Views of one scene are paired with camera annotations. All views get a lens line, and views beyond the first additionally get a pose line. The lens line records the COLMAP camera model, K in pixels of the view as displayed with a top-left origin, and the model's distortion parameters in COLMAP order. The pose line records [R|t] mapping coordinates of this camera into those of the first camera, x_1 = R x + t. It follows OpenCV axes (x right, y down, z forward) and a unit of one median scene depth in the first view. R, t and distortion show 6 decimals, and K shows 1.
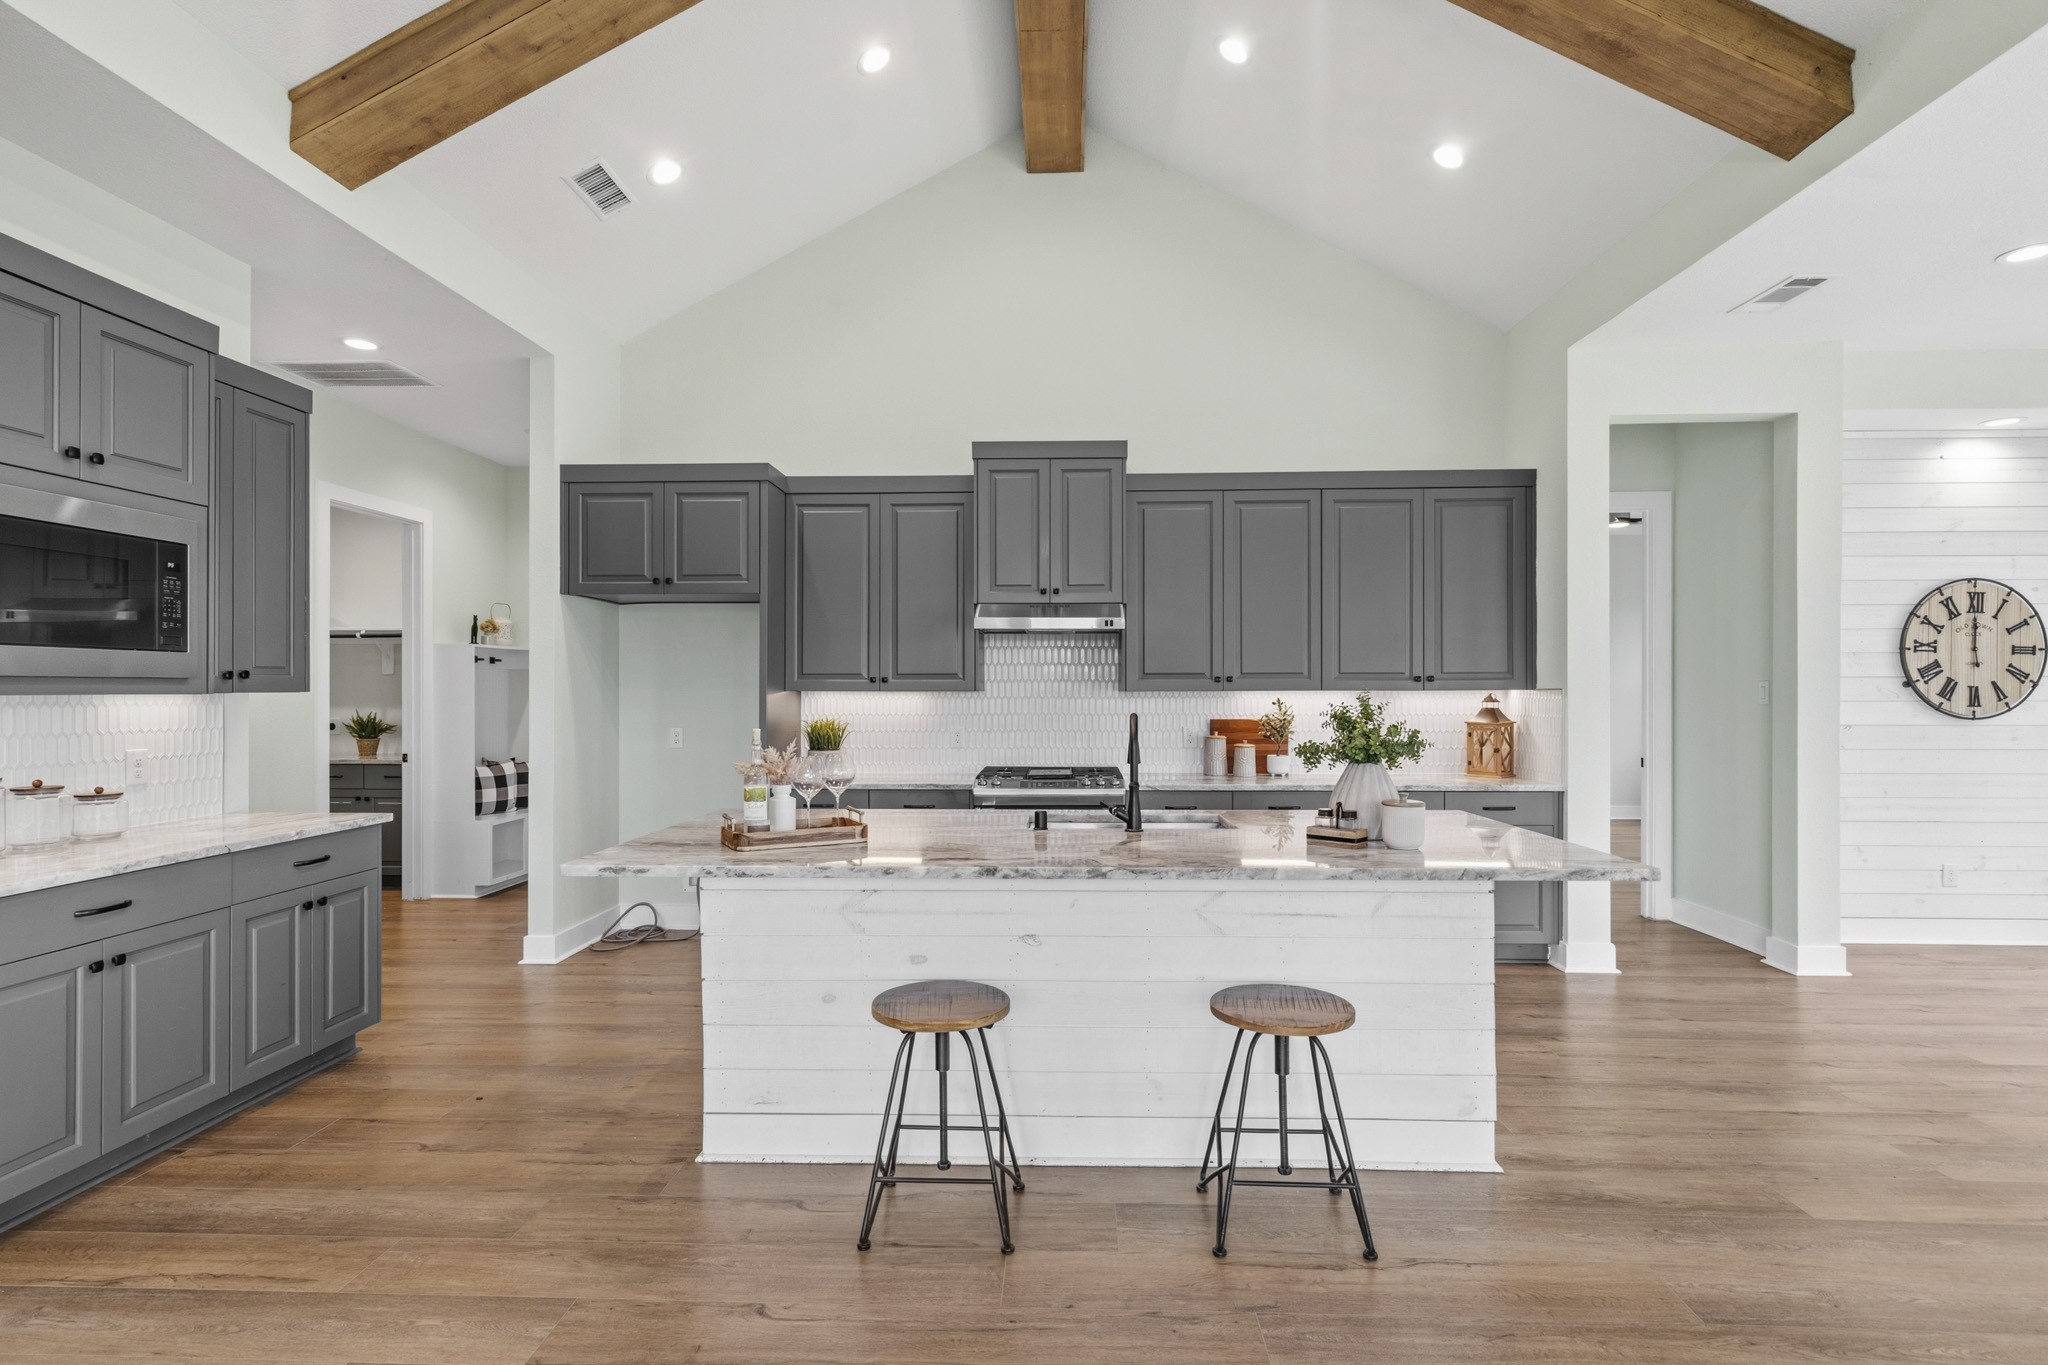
lens RADIAL K [[1014.4, 0, 1015.7], [0, 1014.4, 690.4], [0, 0, 1]] dist [0.000890, -0.001168]
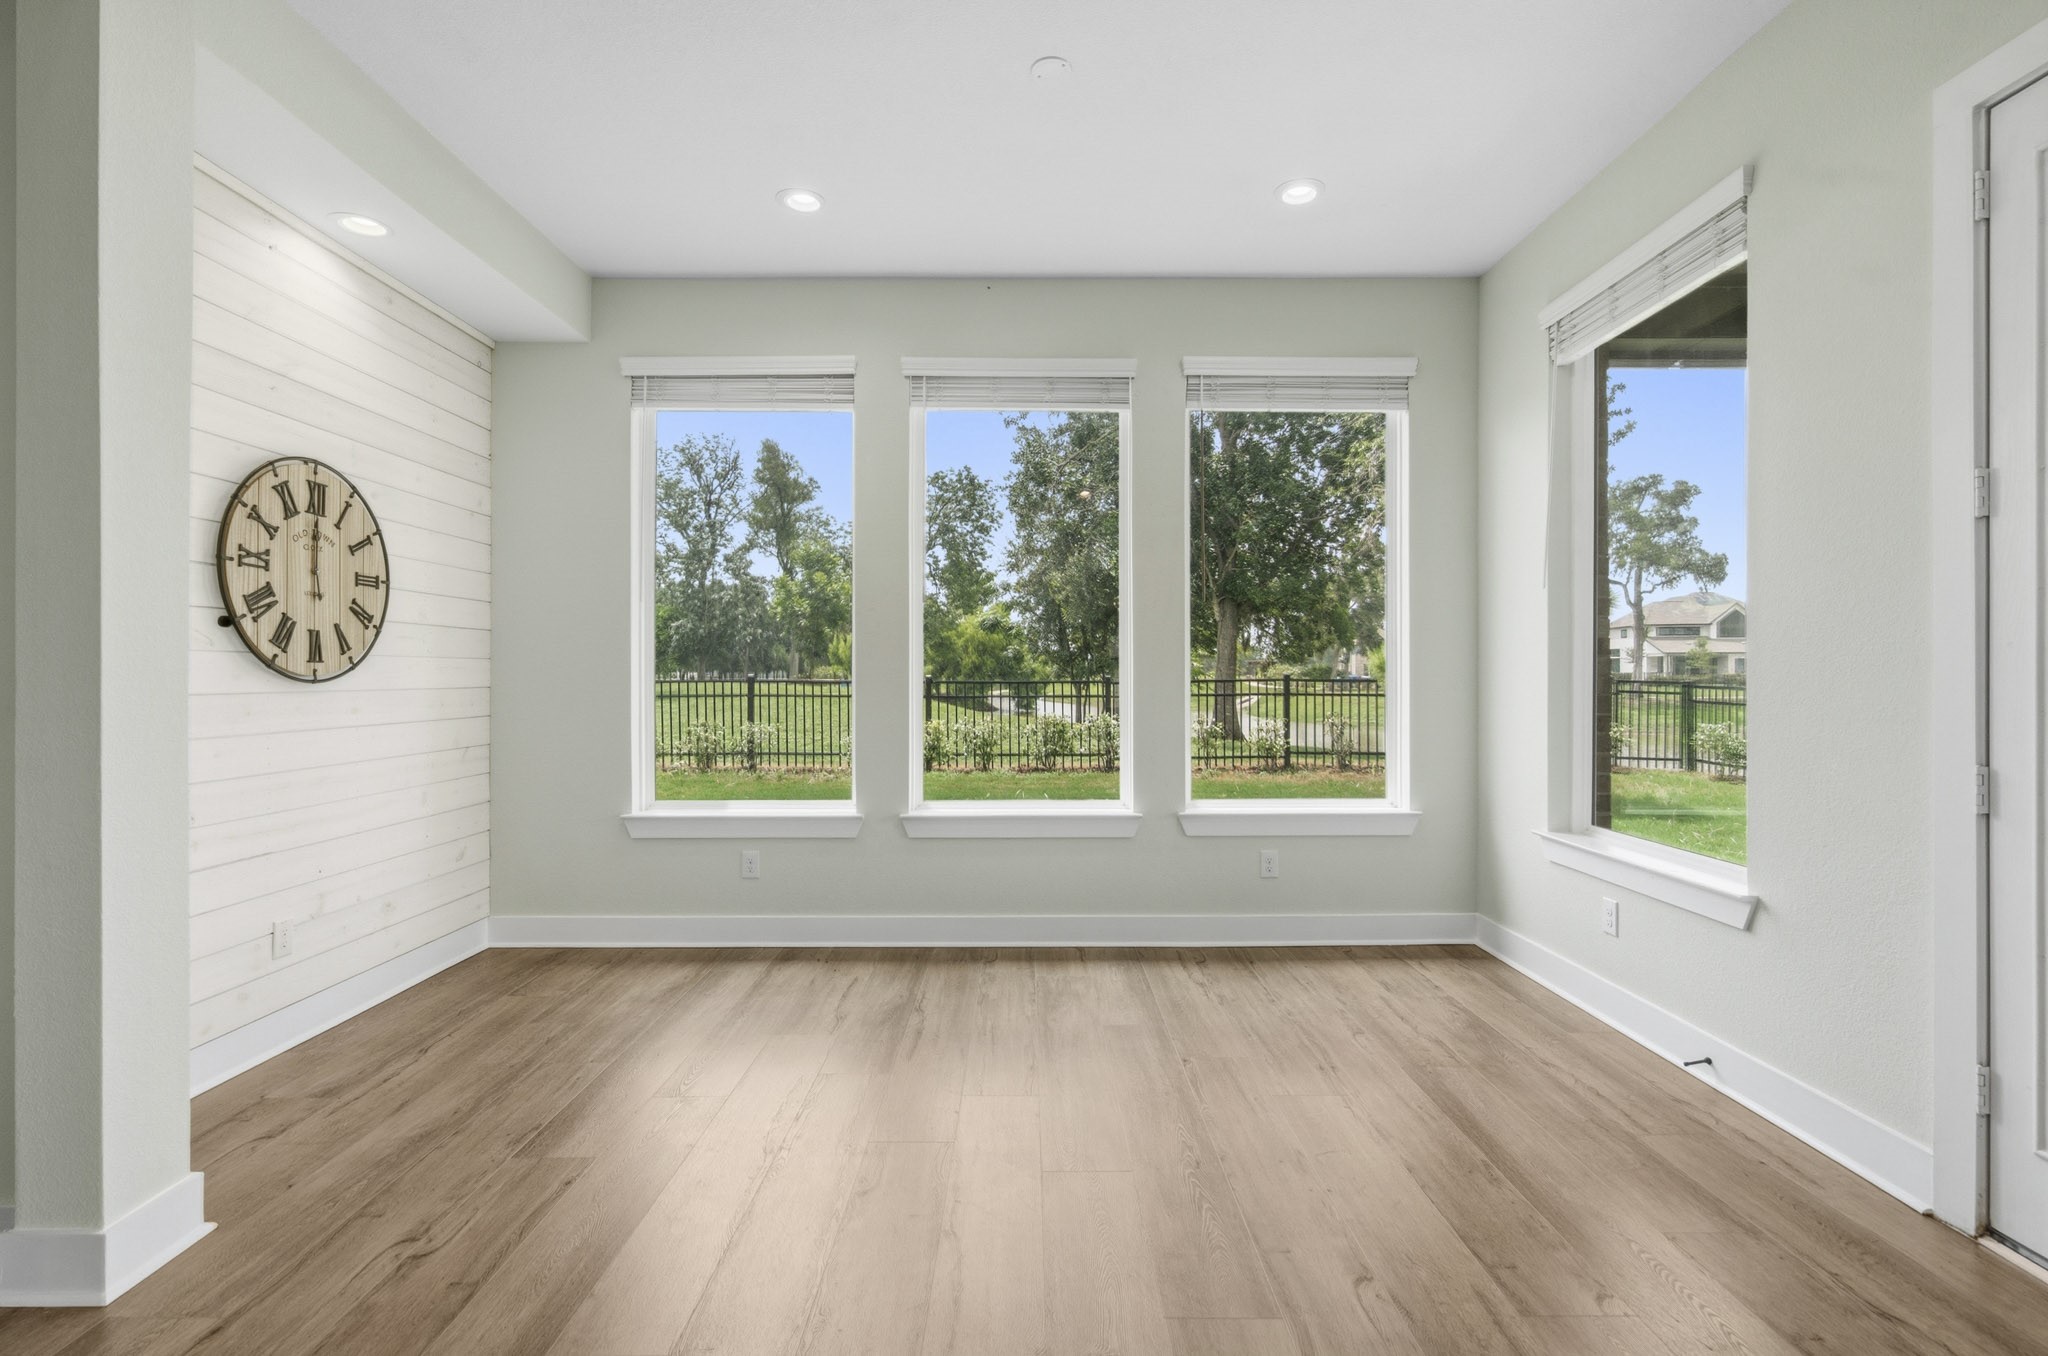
lens RADIAL K [[947.7, 0, 1022.4], [0, 947.7, 676.1], [0, 0, 1]] dist [0.005153, 0.000632]
pose [[-0.038627, -0.001710, 0.999252, 0.332578], [0.000971, 0.999998, 0.001748, 0.024131], [-0.999253, 0.001037, -0.038625, 0.579587]]
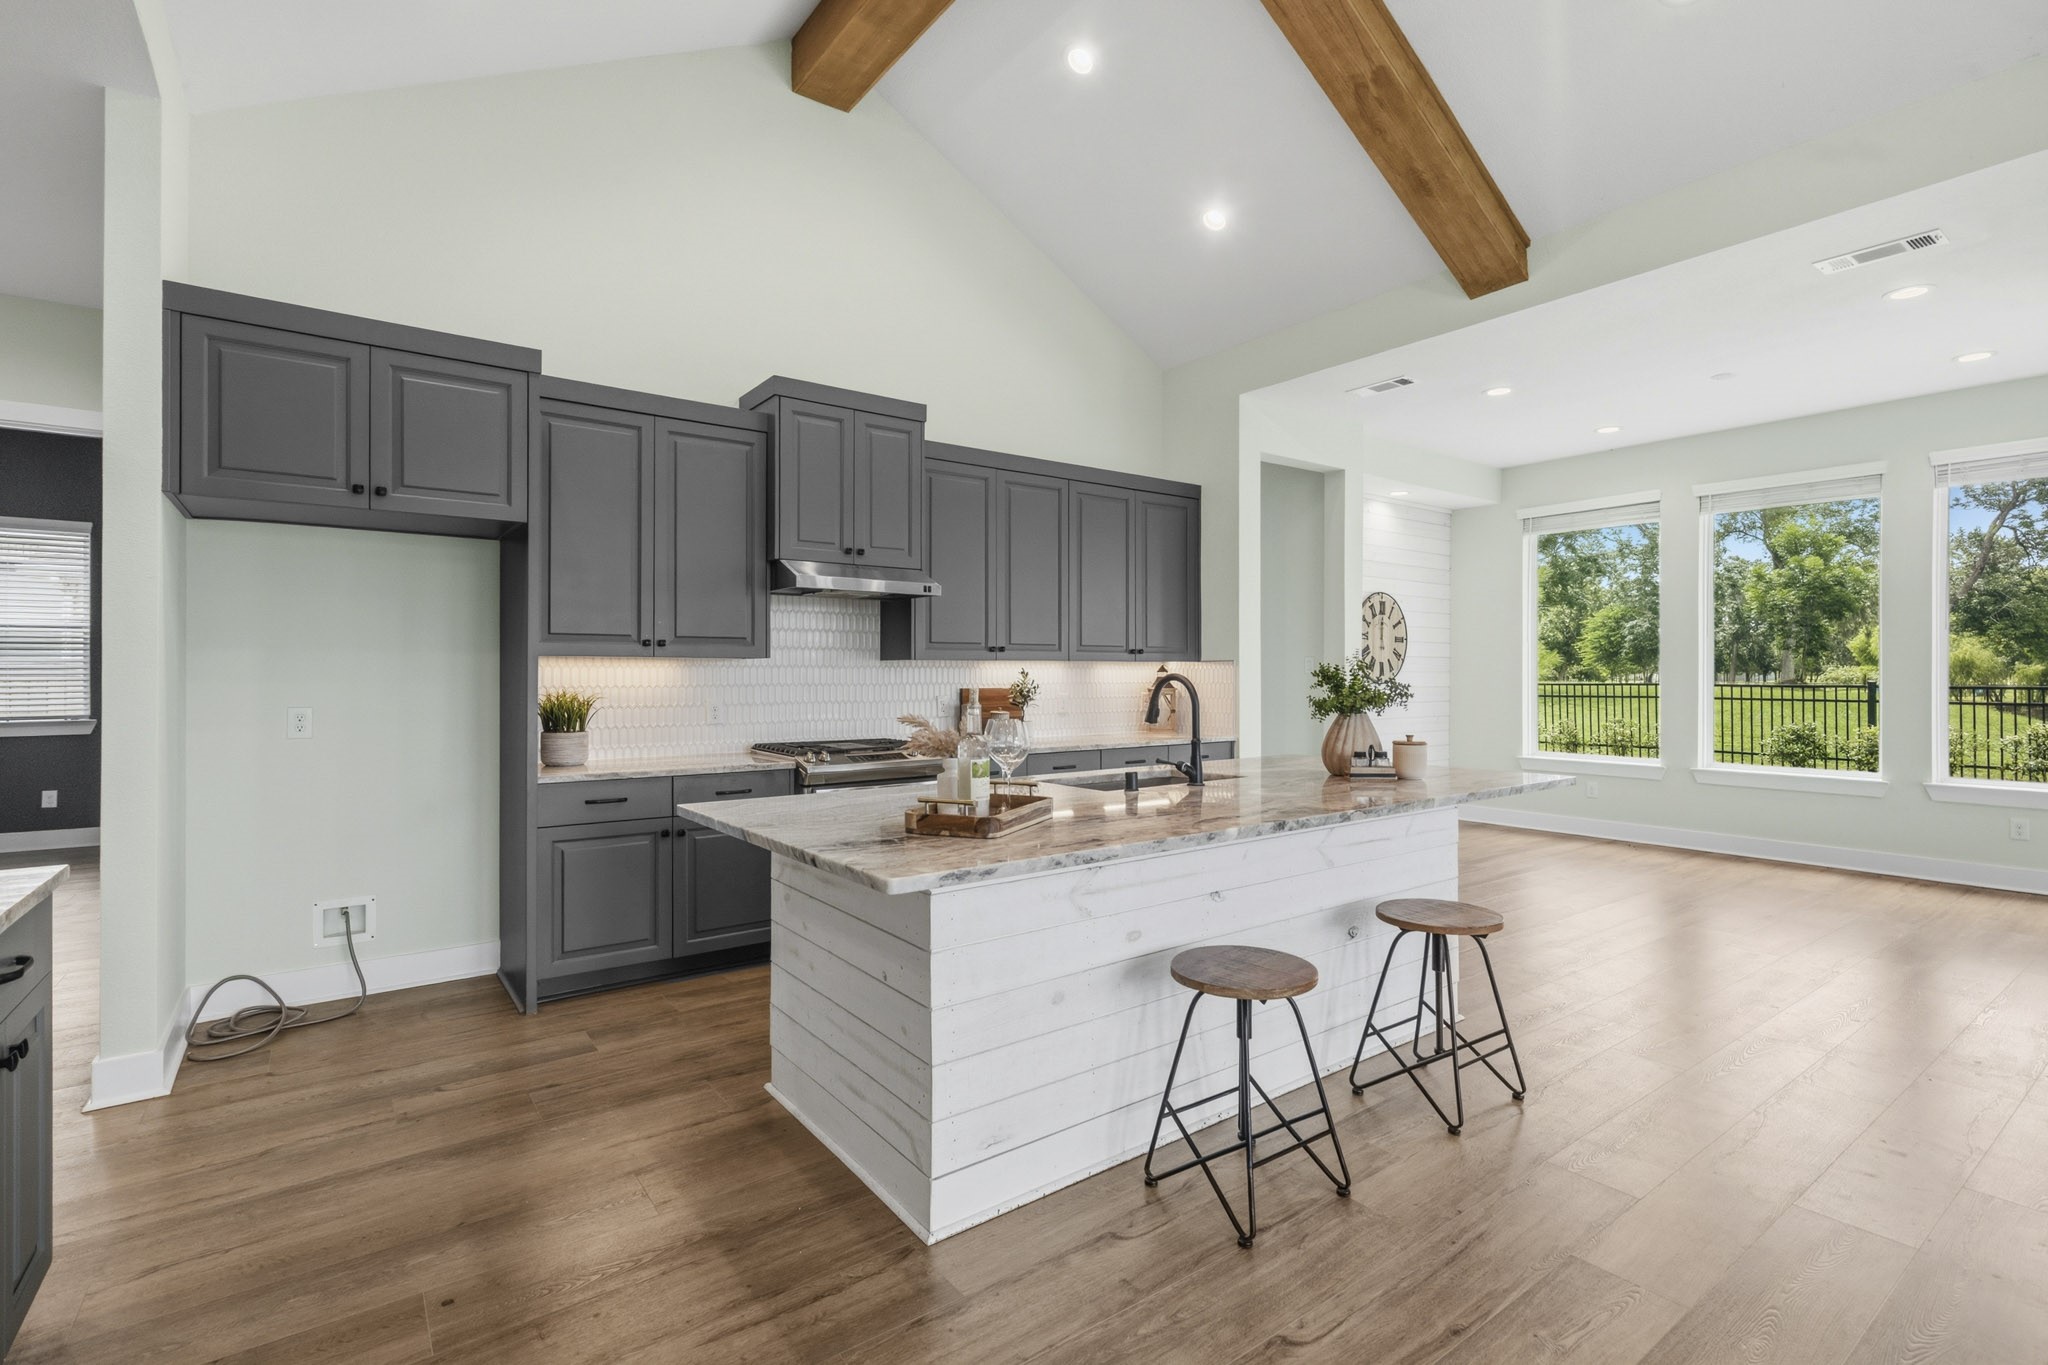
lens RADIAL K [[962.4, 0, 1026.7], [0, 962.4, 675.2], [0, 0, 1]] dist [0.000231, 0.000100]
pose [[0.773356, 0.000320, 0.633972, -0.398832], [-0.000850, 0.999999, 0.000531, 0.015169], [-0.633972, -0.000950, 0.773356, 0.210603]]
